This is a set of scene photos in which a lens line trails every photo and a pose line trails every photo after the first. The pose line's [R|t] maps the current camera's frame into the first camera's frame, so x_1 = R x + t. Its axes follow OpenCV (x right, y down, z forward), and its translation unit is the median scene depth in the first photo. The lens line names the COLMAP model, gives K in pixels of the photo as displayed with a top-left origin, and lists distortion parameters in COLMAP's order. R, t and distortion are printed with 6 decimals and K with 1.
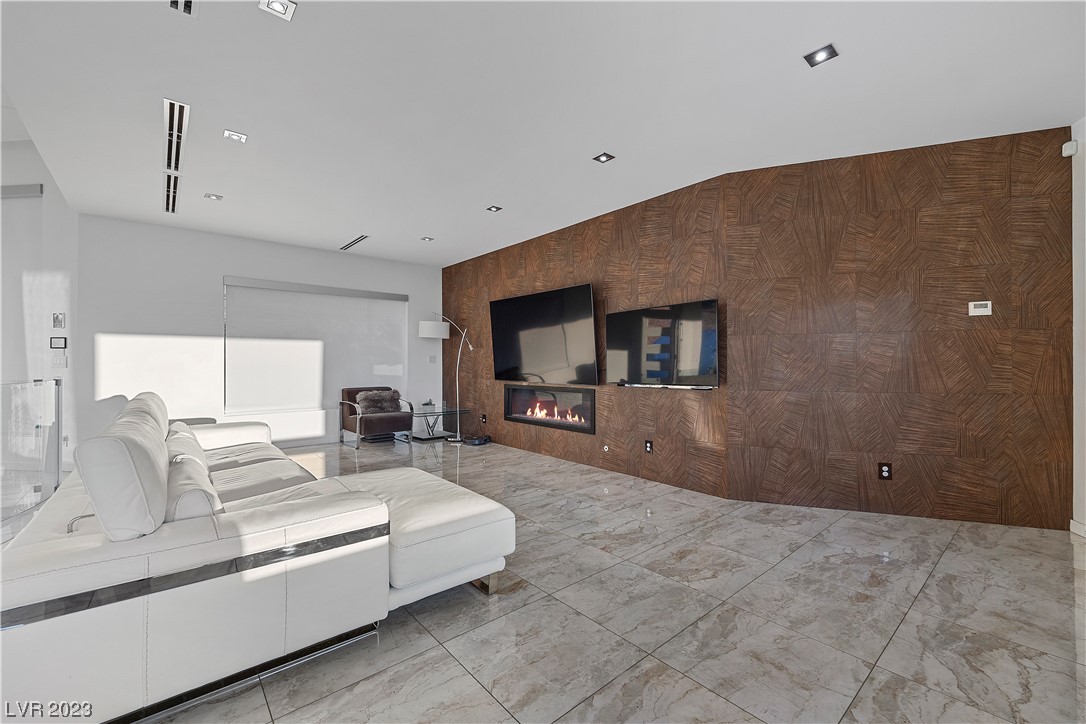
lens RADIAL K [[444.7, 0, 543.0], [0, 444.7, 362.0], [0, 0, 1]] dist [-0.009493, 0.000929]
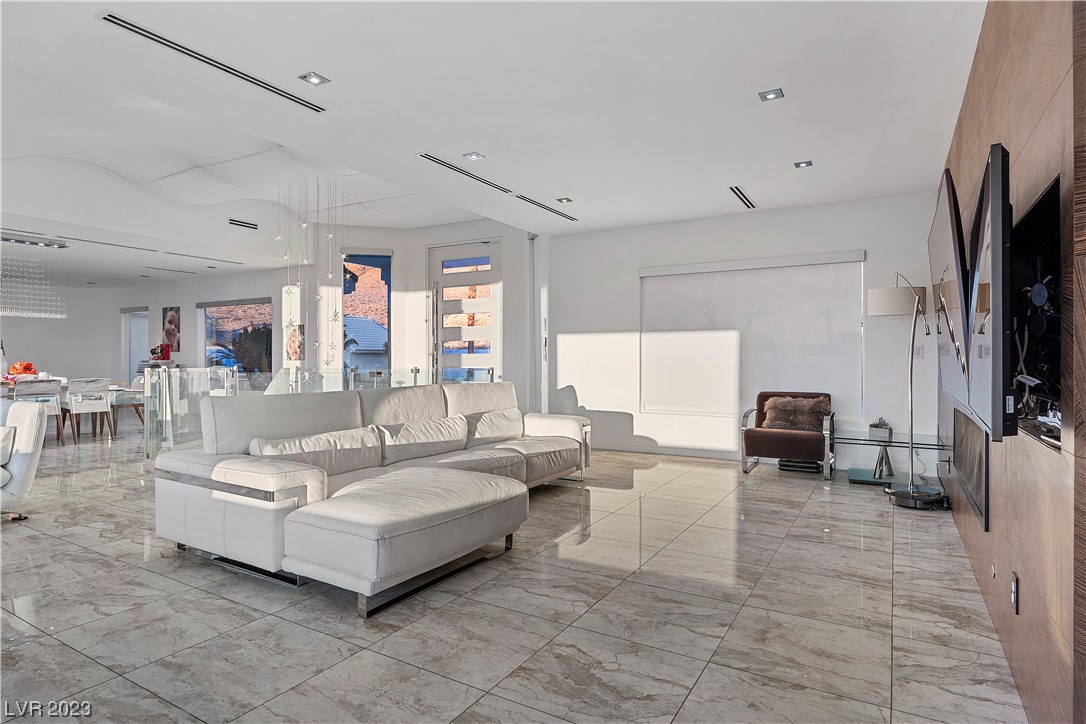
lens RADIAL K [[592.2, 0, 543.0], [0, 592.2, 362.0], [0, 0, 1]] dist [-0.002400, -0.001040]
pose [[0.310104, 0.003244, -0.950697, 0.529532], [0.002957, 0.999986, 0.004377, 0.004608], [0.950698, -0.004169, 0.310090, 0.463006]]
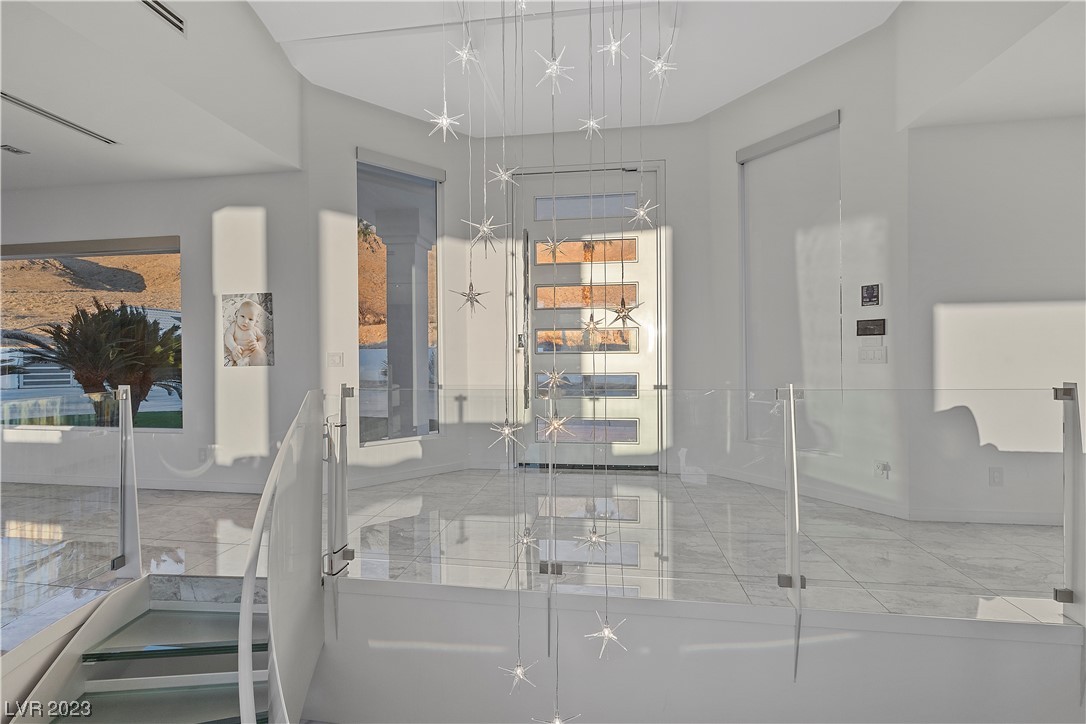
lens RADIAL K [[444.7, 0, 543.0], [0, 444.7, 362.0], [0, 0, 1]] dist [-0.009493, 0.000929]
pose [[0.657604, -0.001952, -0.753362, -0.897890], [0.014617, 0.999841, 0.010168, -0.002873], [0.753222, -0.017699, 0.657528, 0.141001]]
